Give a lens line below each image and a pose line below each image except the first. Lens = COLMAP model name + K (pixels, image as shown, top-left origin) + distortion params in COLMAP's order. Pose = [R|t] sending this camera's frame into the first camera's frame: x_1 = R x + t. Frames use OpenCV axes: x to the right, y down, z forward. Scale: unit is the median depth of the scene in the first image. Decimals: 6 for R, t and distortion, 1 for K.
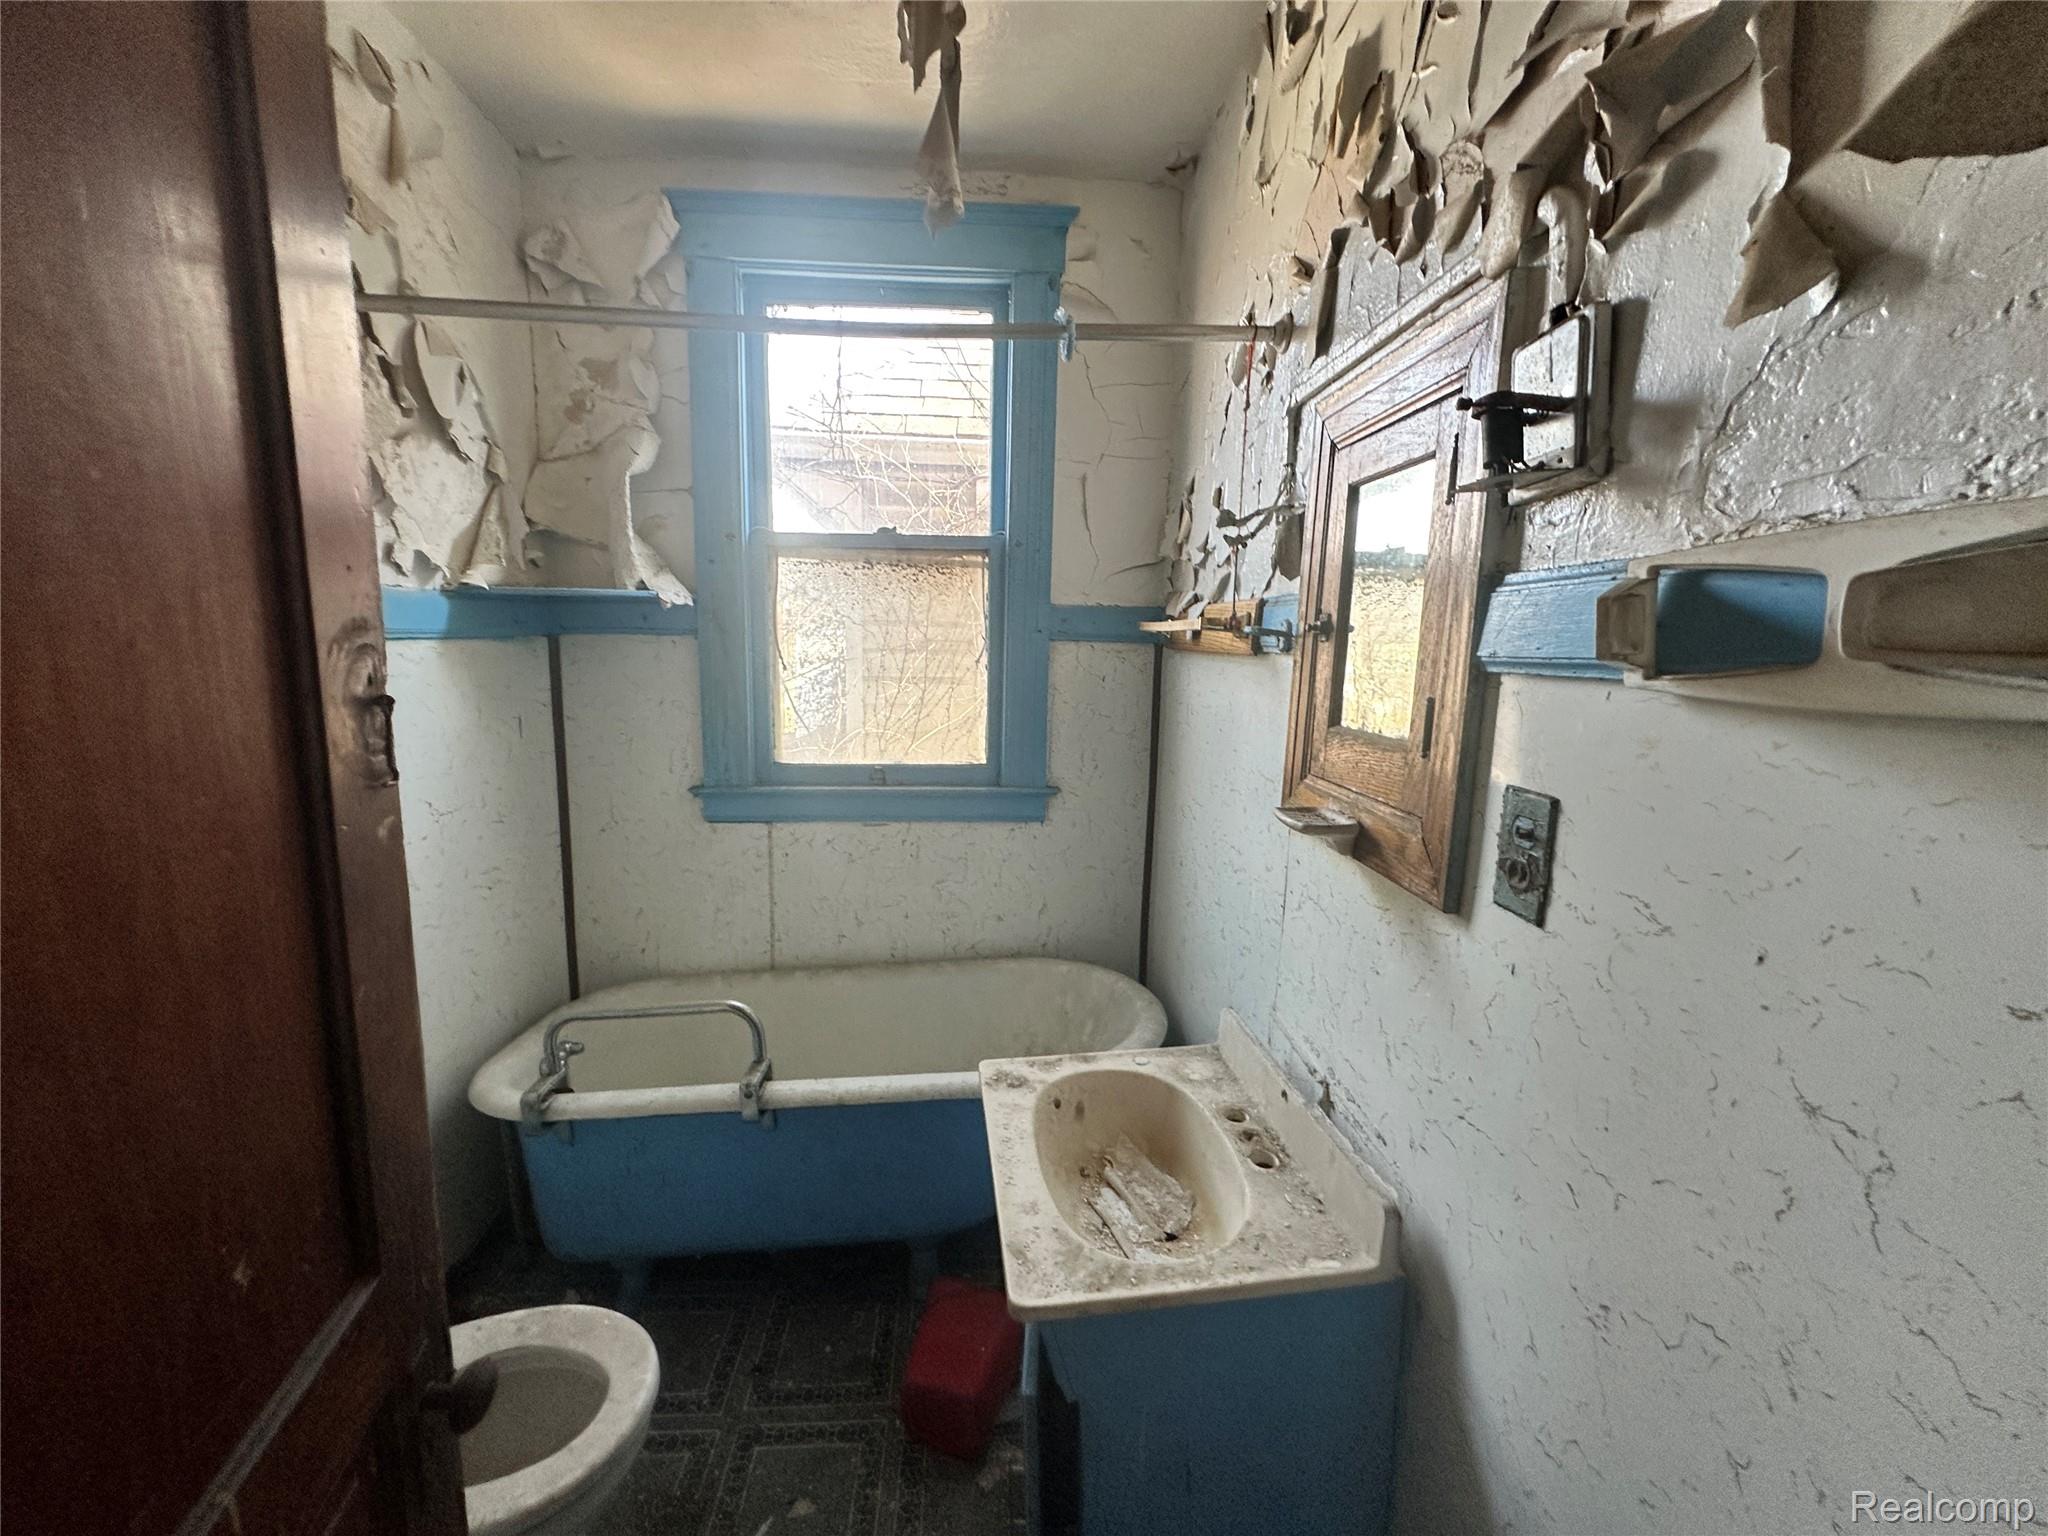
lens RADIAL K [[816.3, 0, 1014.6], [0, 816.3, 768.6], [0, 0, 1]] dist [-0.005159, 0.000989]
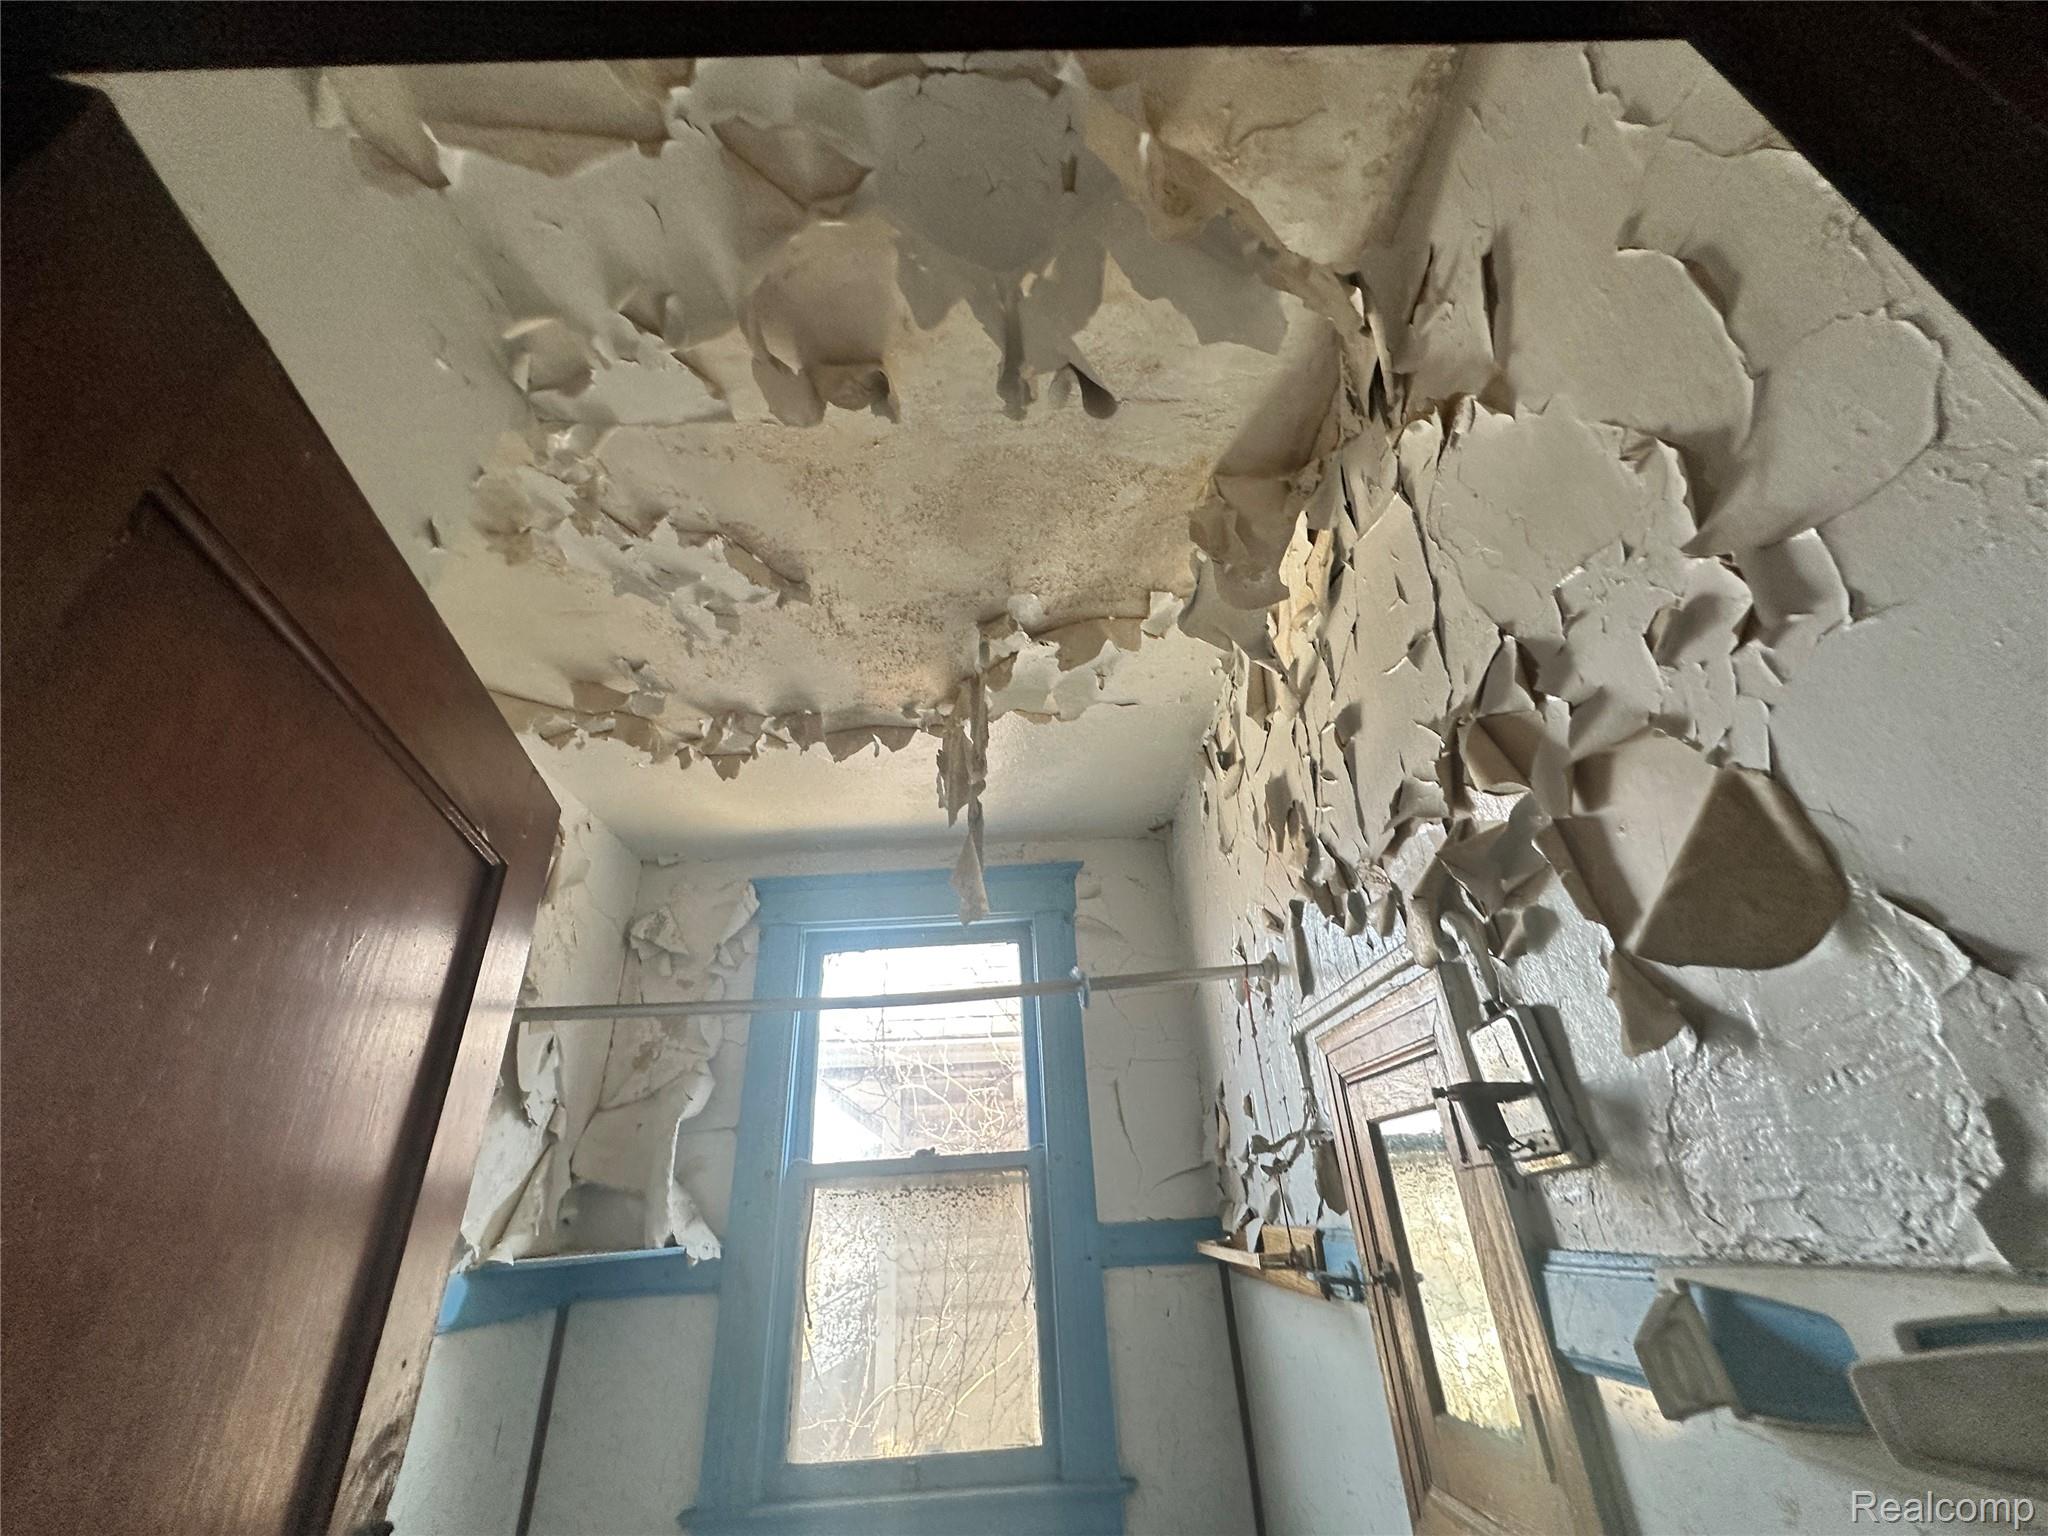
lens RADIAL K [[816.3, 0, 1019.1], [0, 816.3, 760.1], [0, 0, 1]] dist [-0.005159, 0.000989]
pose [[0.996380, -0.084219, -0.011584, 0.013203], [0.059642, 0.789616, -0.610696, -0.079605], [0.060580, 0.607794, 0.791781, -0.102563]]
